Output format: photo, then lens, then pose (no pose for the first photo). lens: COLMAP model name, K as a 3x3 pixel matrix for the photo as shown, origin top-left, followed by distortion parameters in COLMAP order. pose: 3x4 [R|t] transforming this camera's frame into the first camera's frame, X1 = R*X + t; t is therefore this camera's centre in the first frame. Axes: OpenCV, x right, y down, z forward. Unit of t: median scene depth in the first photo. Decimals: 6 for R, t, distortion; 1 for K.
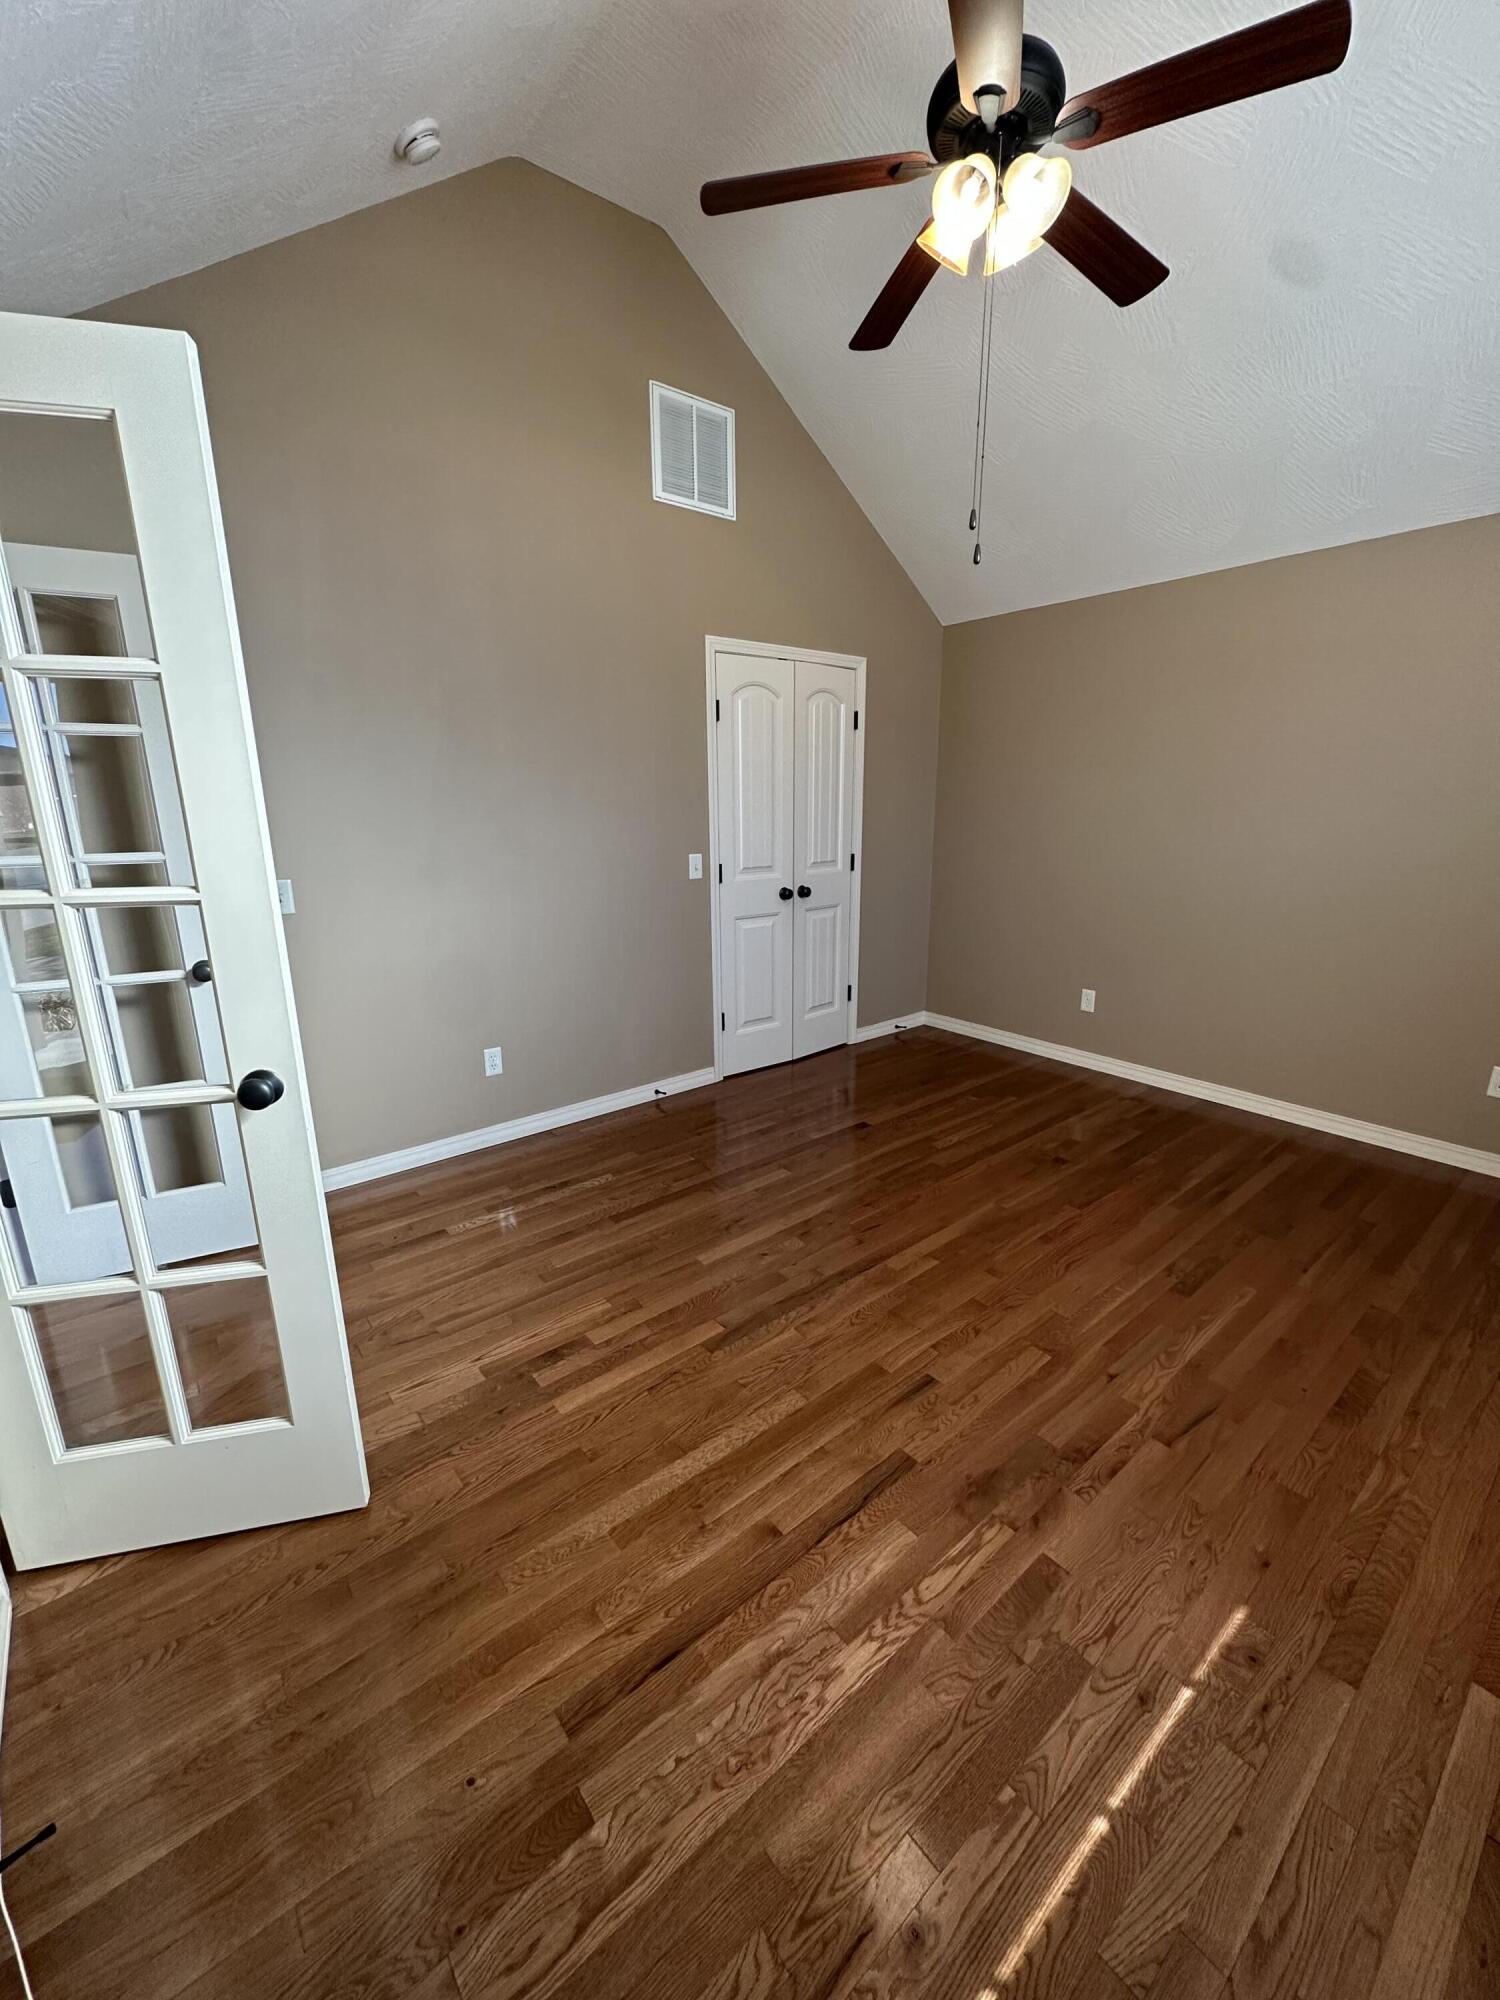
lens RADIAL K [[798.8, 0, 752.5], [0, 798.8, 998.1], [0, 0, 1]] dist [-0.004403, 0.000140]
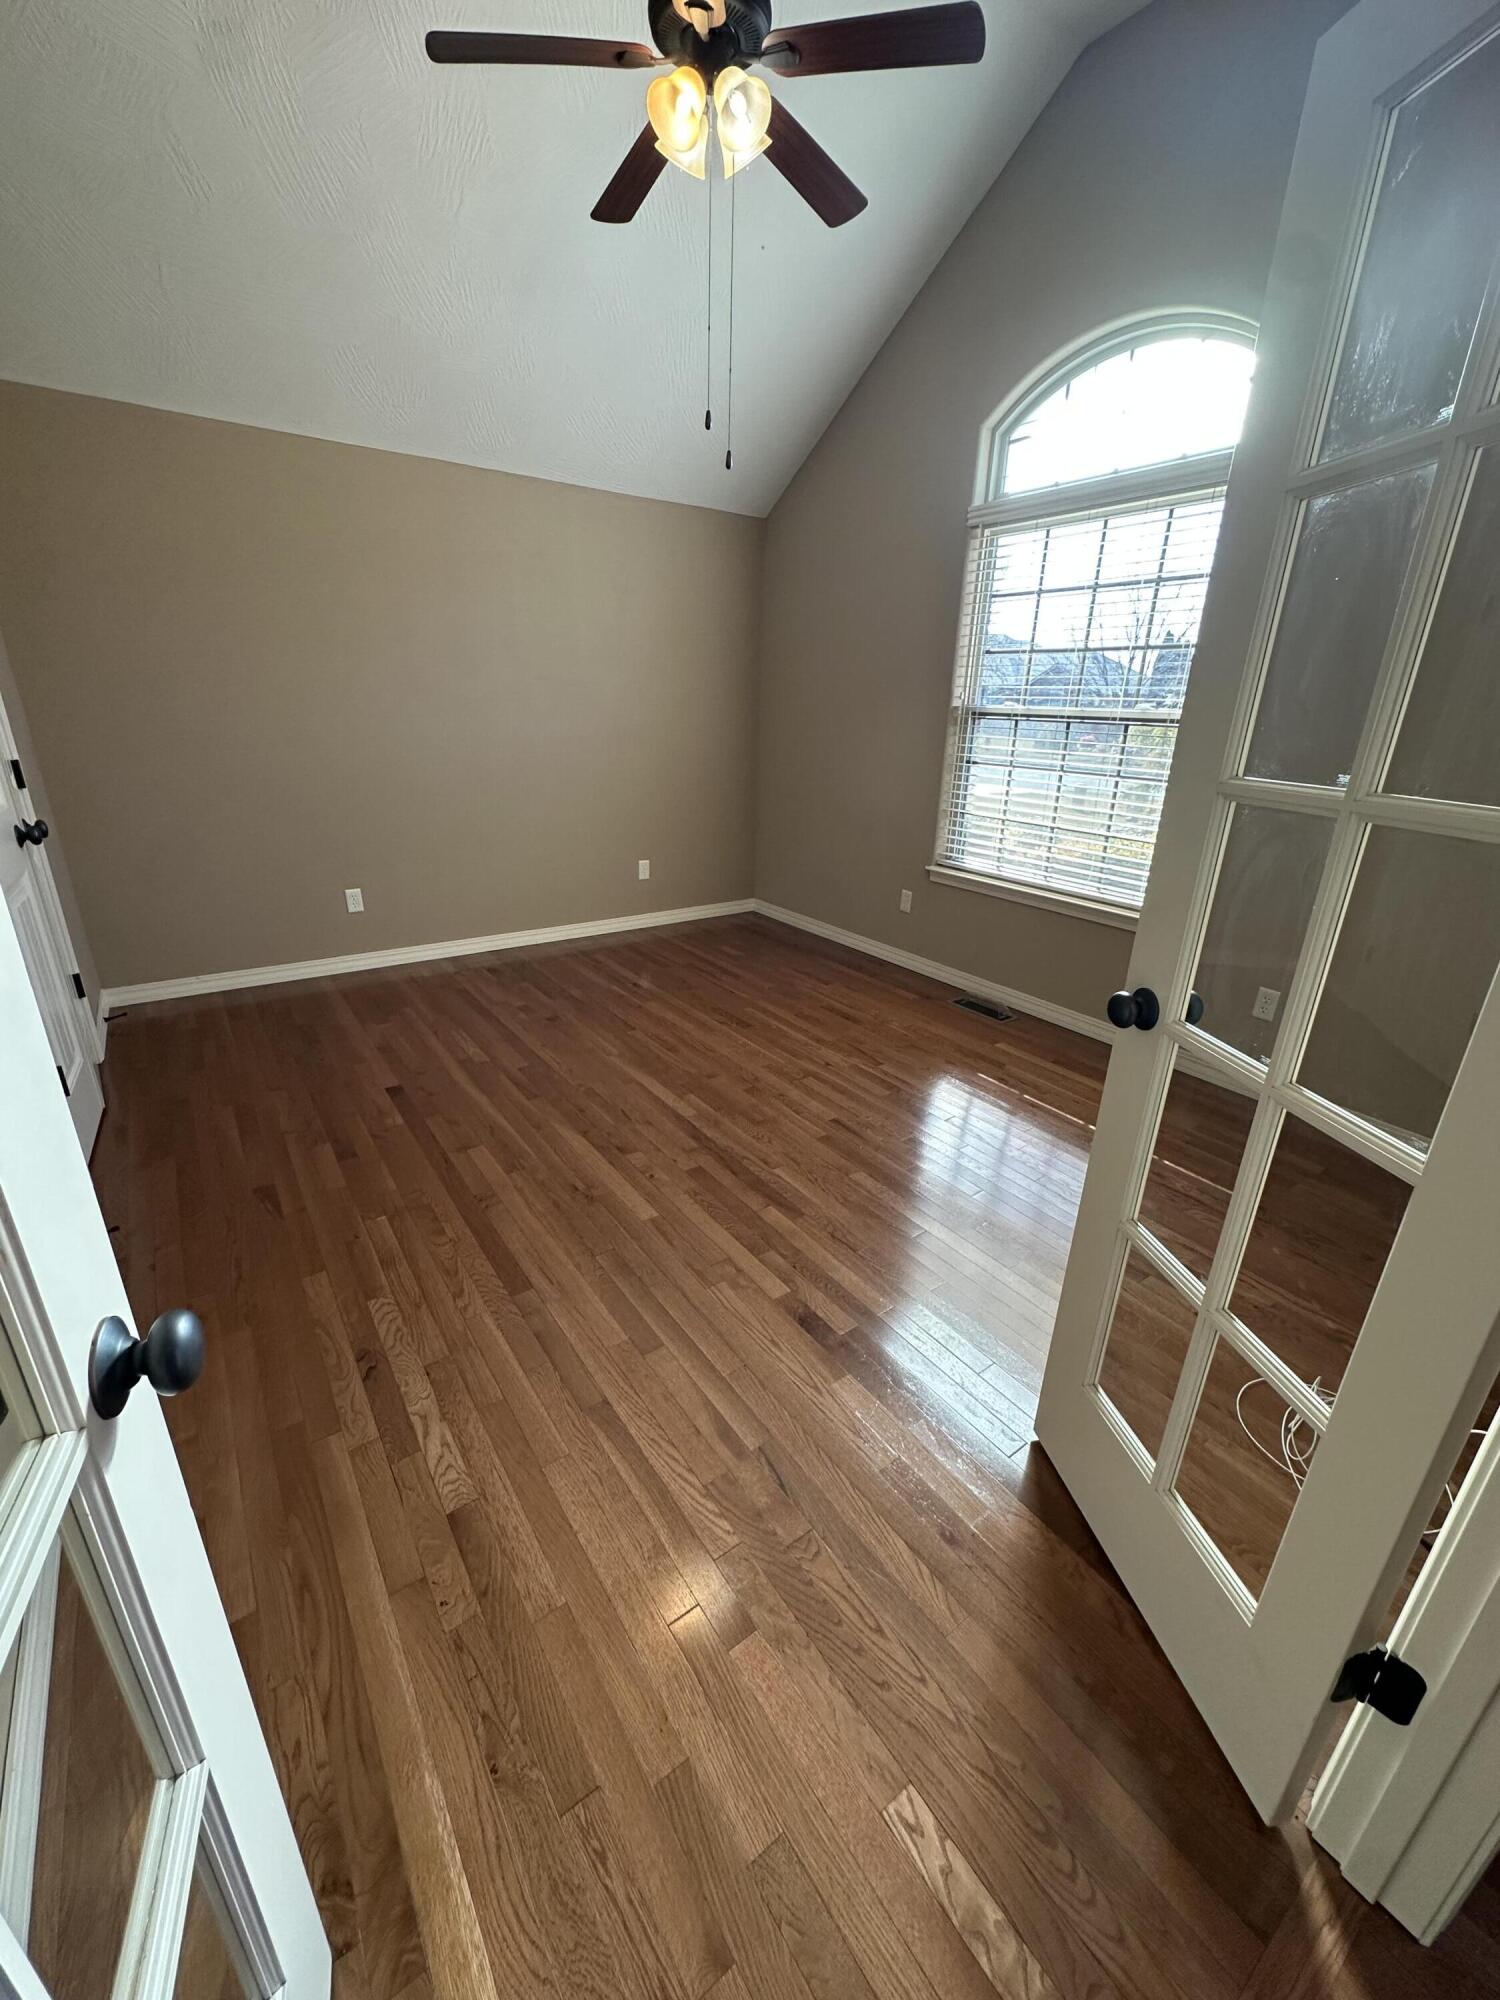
lens RADIAL K [[798.8, 0, 751.2], [0, 798.8, 1001.6], [0, 0, 1]] dist [-0.004403, 0.000140]
pose [[0.054104, -0.342798, 0.937850, -0.742574], [0.217615, 0.920697, 0.323975, -0.140089], [-0.974534, 0.186562, 0.124411, 0.681048]]
